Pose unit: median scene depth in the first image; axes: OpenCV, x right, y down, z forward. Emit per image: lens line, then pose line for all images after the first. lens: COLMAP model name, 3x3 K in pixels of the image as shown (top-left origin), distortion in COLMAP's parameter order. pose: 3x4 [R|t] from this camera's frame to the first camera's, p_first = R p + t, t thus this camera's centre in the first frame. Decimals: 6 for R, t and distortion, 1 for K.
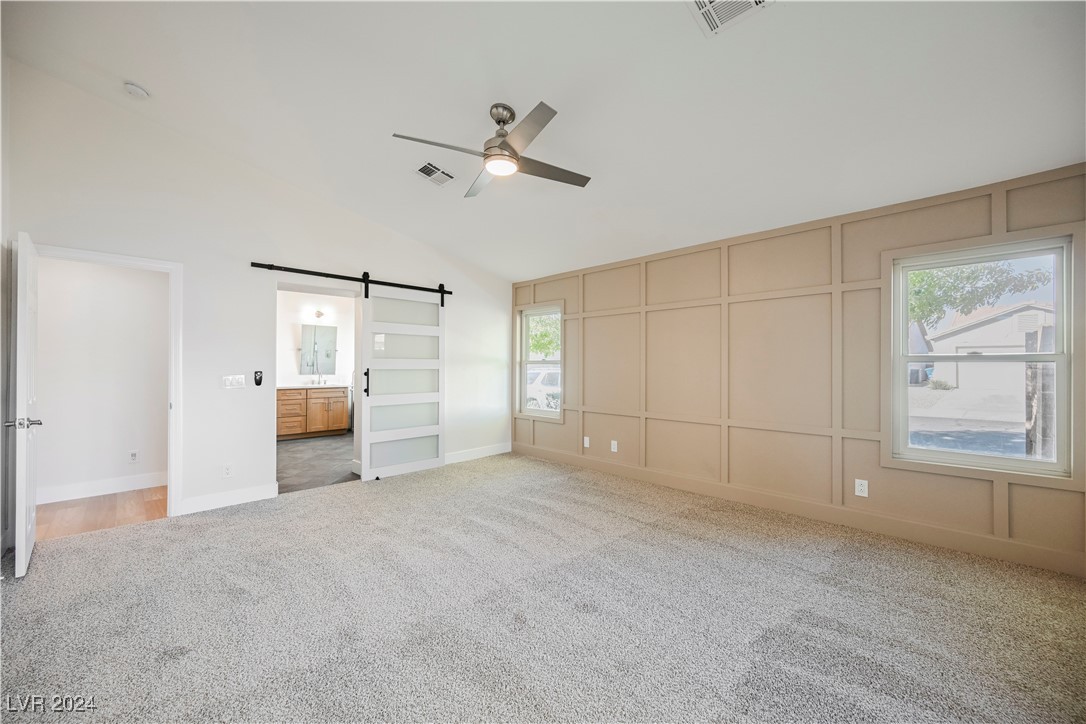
lens RADIAL K [[424.2, 0, 540.0], [0, 424.2, 363.0], [0, 0, 1]] dist [-0.001716, -0.000358]
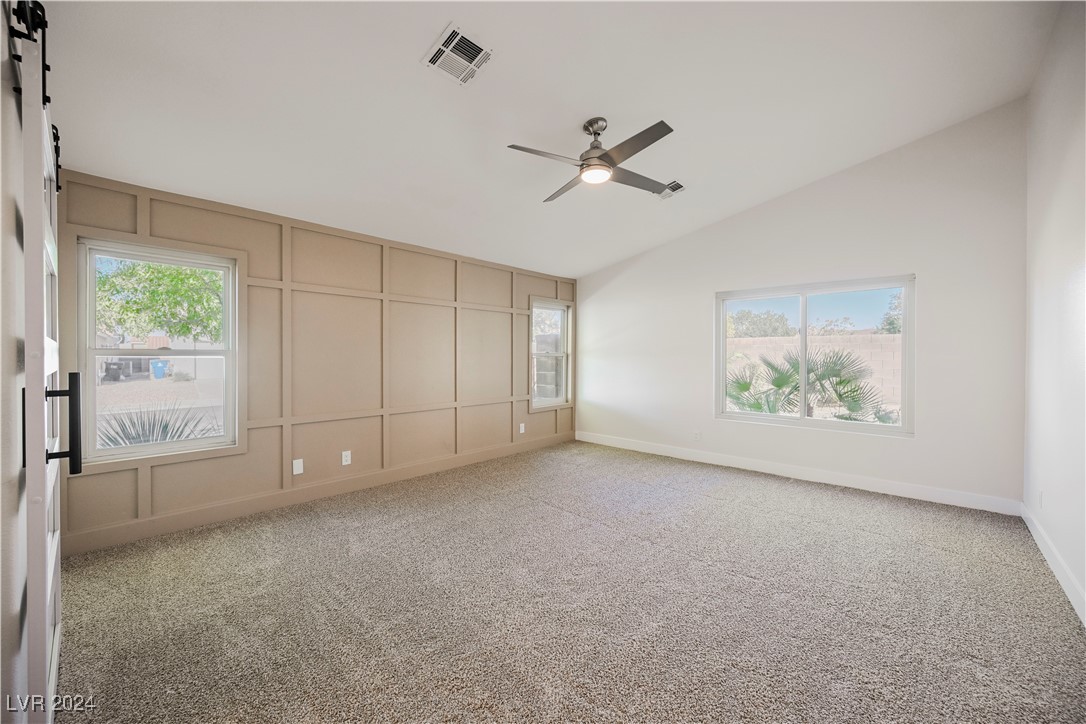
lens RADIAL K [[424.2, 0, 542.5], [0, 424.2, 357.2], [0, 0, 1]] dist [-0.001716, -0.000358]
pose [[-0.048744, 0.002357, 0.998809, -0.617246], [-0.005302, 0.999983, -0.002618, 0.003633], [-0.998797, -0.005424, -0.048731, 0.629667]]
